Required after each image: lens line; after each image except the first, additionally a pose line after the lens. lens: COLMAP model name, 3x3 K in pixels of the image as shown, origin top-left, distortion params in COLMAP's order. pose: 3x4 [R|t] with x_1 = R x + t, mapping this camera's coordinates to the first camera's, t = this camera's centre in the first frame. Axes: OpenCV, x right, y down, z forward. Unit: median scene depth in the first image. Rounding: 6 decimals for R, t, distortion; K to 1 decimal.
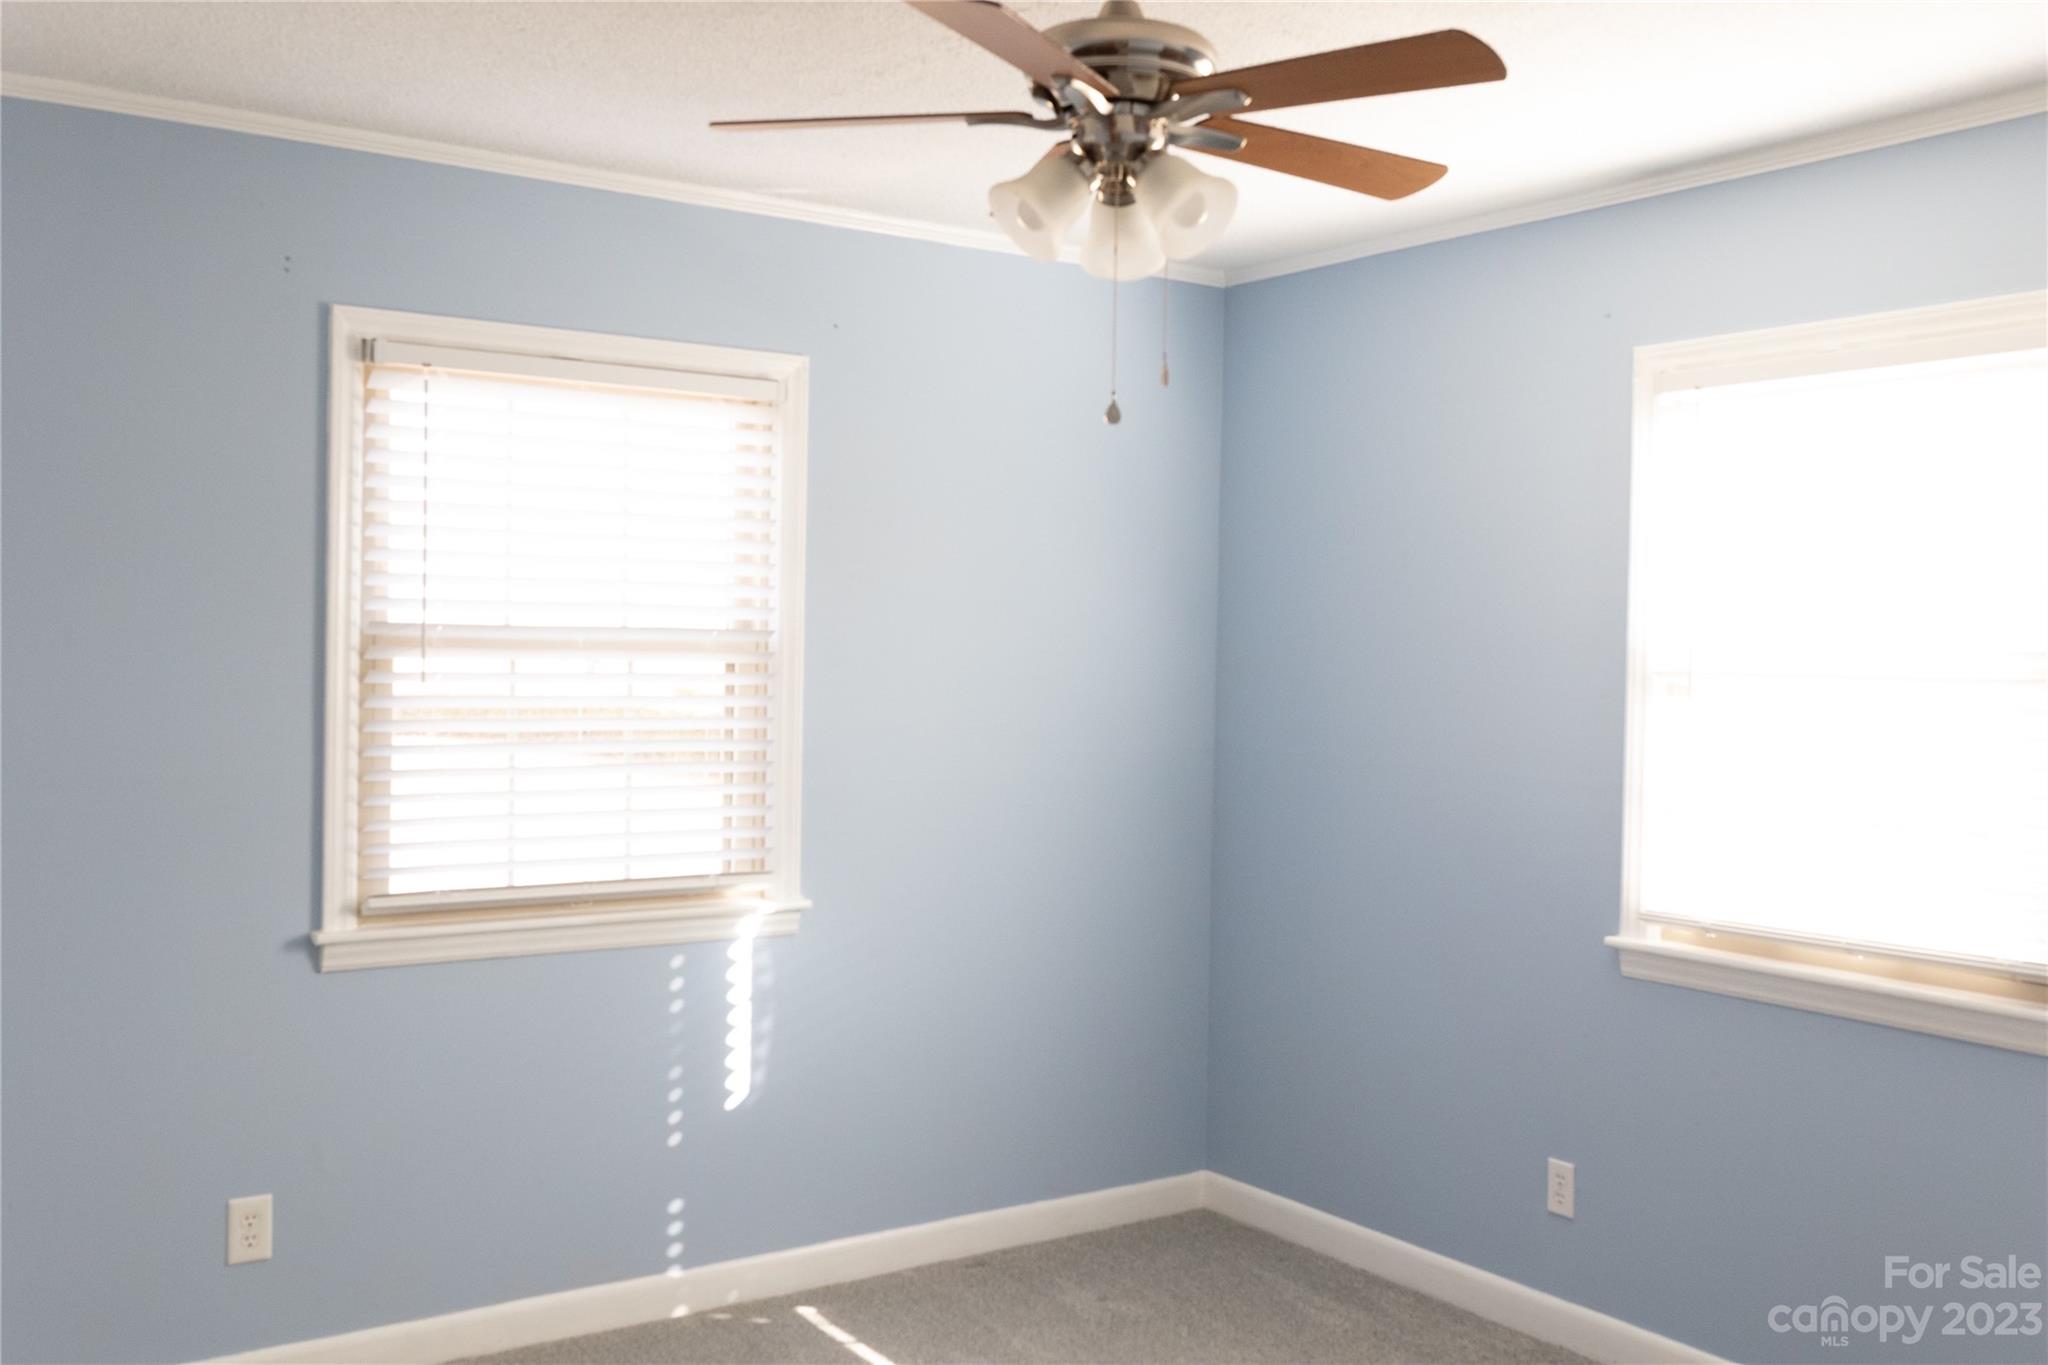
lens RADIAL K [[1928.1, 0, 1022.5], [0, 1928.1, 676.2], [0, 0, 1]] dist [0.001310, 0.000000]
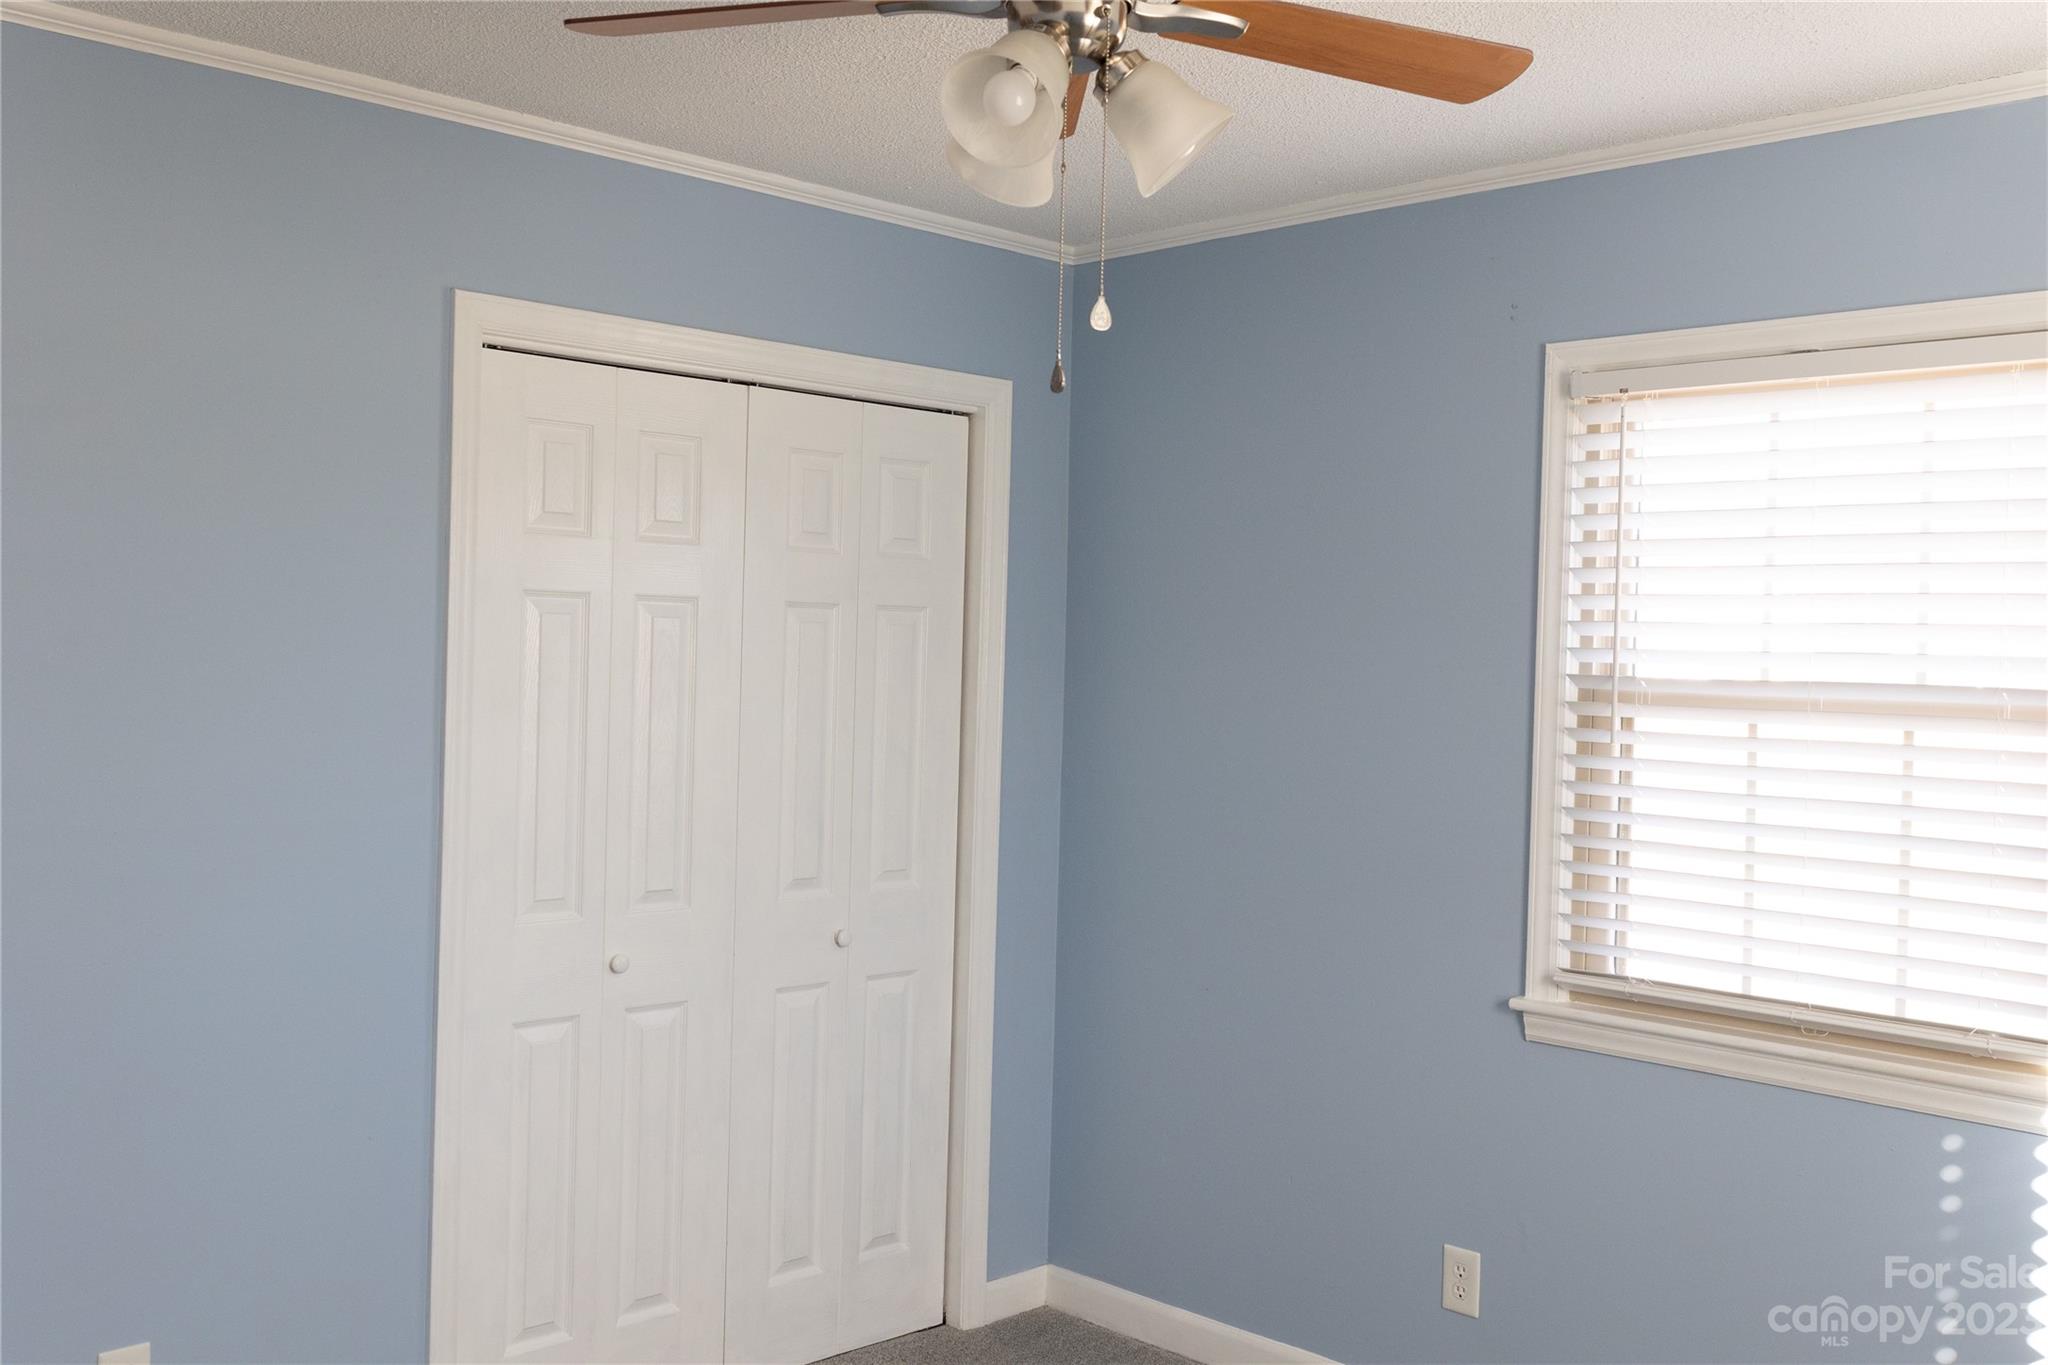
lens RADIAL K [[1928.1, 0, 1026.0], [0, 1928.1, 699.0], [0, 0, 1]] dist [0.001310, 0.000000]
pose [[0.164844, 0.004543, -0.986309, 0.526032], [-0.047197, 0.998880, -0.003288, -0.001207], [0.985190, 0.047093, 0.164874, 0.572239]]
